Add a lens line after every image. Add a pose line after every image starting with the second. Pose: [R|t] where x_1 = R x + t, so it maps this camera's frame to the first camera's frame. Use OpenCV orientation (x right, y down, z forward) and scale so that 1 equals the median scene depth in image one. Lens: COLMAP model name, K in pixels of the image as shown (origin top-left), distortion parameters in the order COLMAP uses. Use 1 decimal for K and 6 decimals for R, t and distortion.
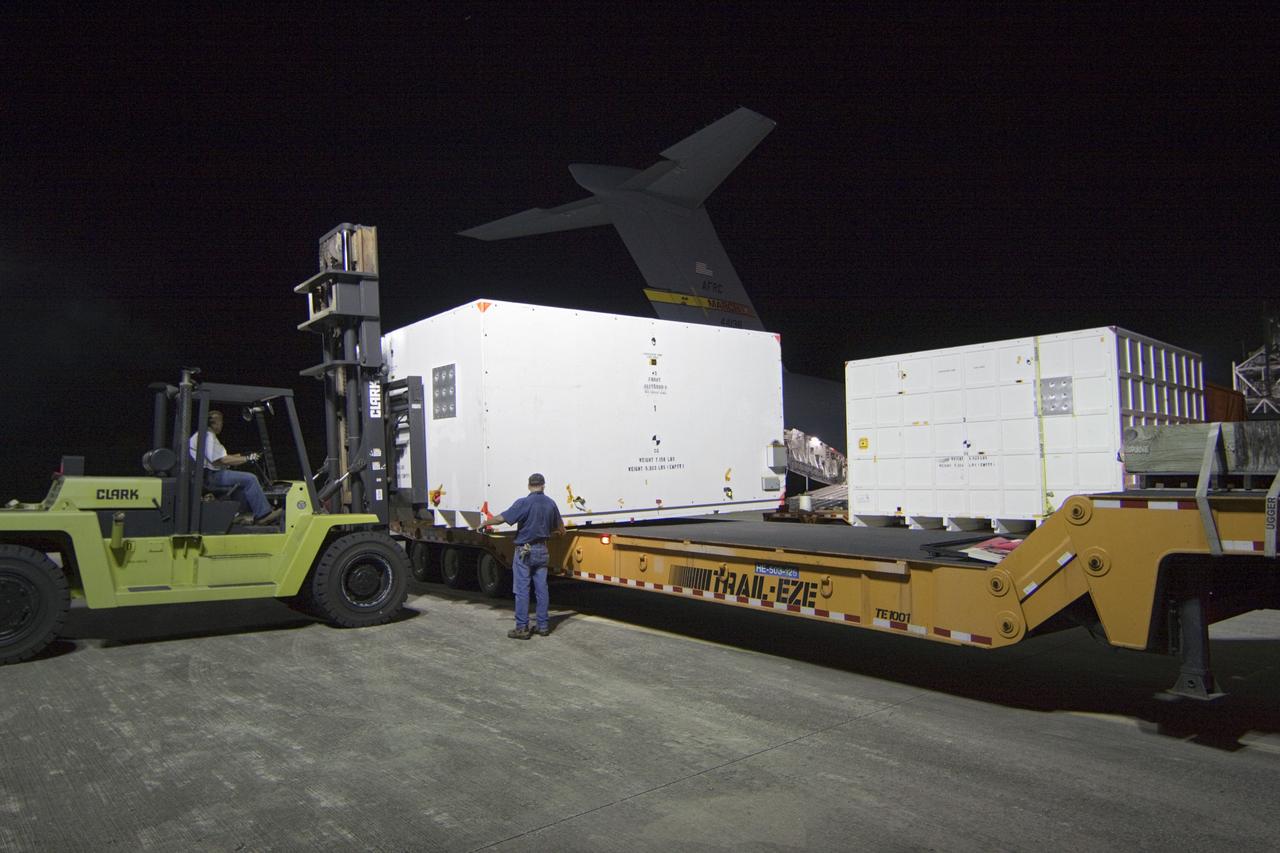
lens RADIAL K [[828.0, 0, 640.0], [0, 828.0, 426.5], [0, 0, 1]] dist [-0.004038, 0.002505]
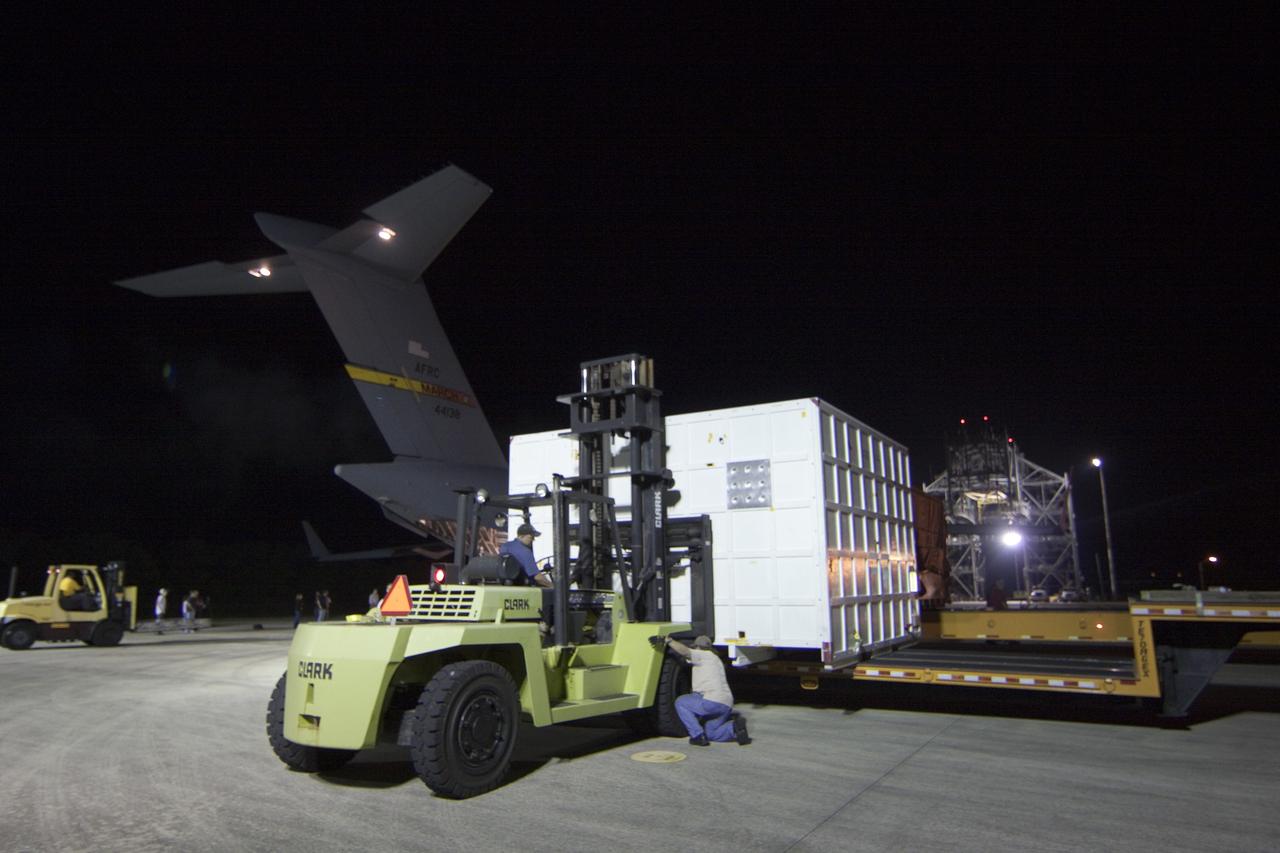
lens RADIAL K [[828.0, 0, 640.0], [0, 828.0, 426.5], [0, 0, 1]] dist [-0.004038, 0.002505]
pose [[0.956571, 0.057888, 0.285694, 0.078090], [-0.020995, 0.991220, -0.130545, 0.006394], [-0.290743, 0.118877, 0.949388, 0.125230]]
